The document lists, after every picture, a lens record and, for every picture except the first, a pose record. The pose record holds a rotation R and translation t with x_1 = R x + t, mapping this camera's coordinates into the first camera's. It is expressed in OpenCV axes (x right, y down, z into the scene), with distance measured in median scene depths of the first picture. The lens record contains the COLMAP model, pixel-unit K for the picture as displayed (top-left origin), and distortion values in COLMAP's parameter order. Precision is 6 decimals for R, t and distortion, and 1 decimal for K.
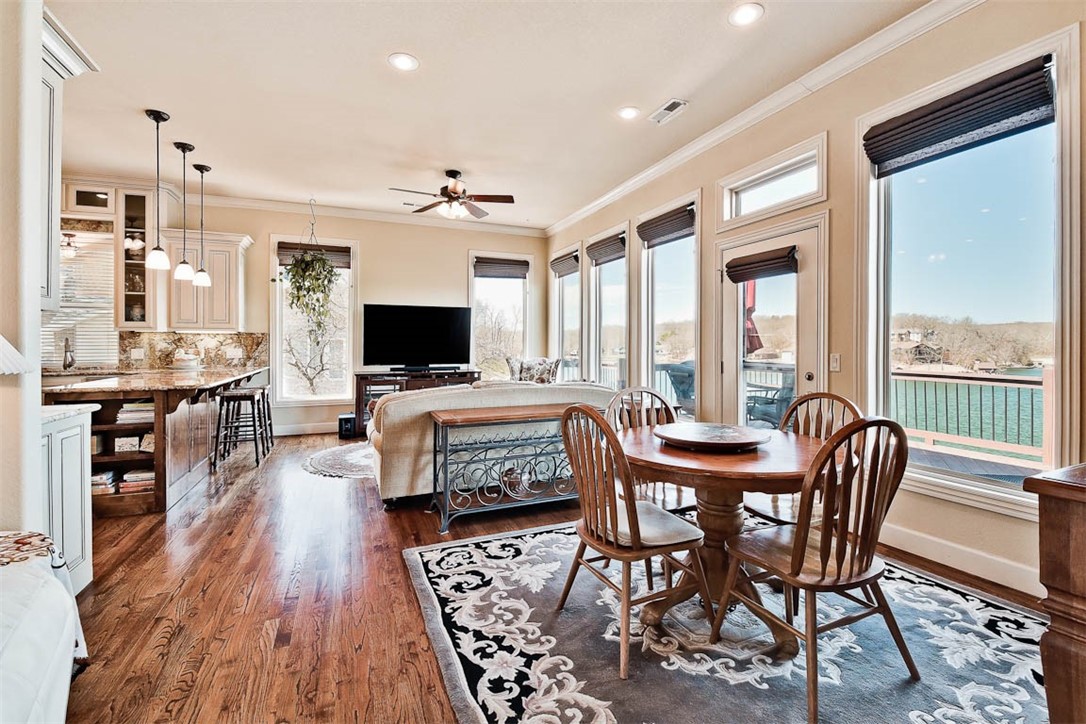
lens RADIAL K [[483.3, 0, 547.5], [0, 483.3, 337.9], [0, 0, 1]] dist [-0.019621, -0.002086]
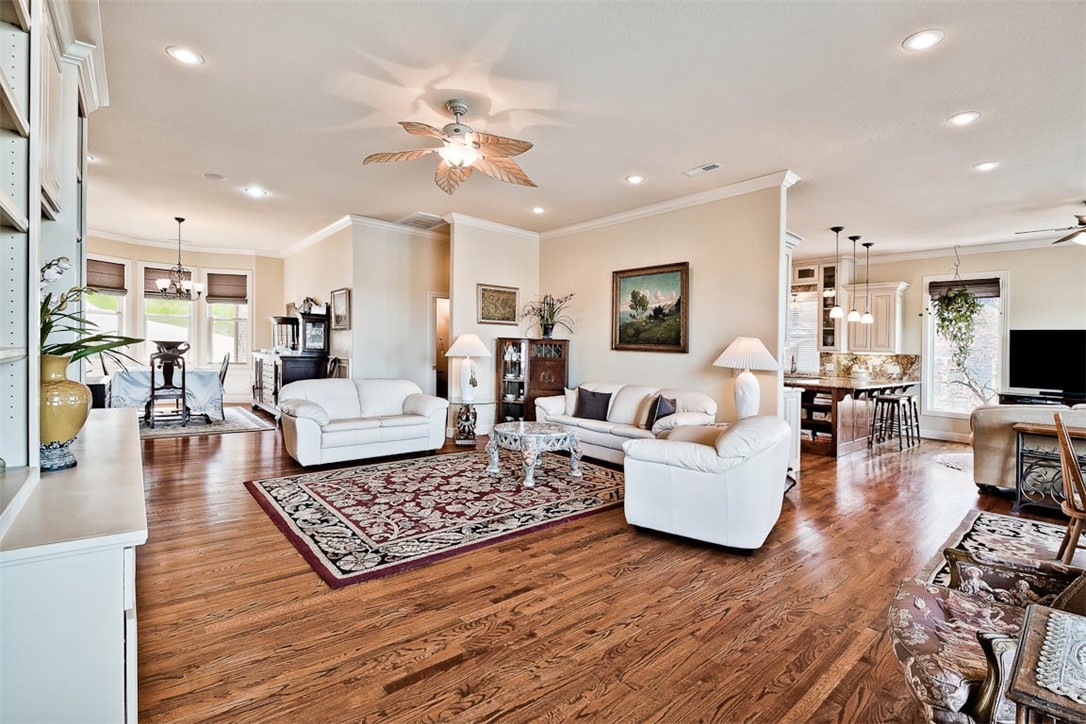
lens RADIAL K [[483.3, 0, 557.8], [0, 483.3, 347.8], [0, 0, 1]] dist [-0.019621, -0.002086]
pose [[0.316766, 0.006752, -0.948480, 0.348381], [-0.014969, 0.999886, 0.002119, -0.019331], [0.948386, 0.013526, 0.316831, -0.345527]]
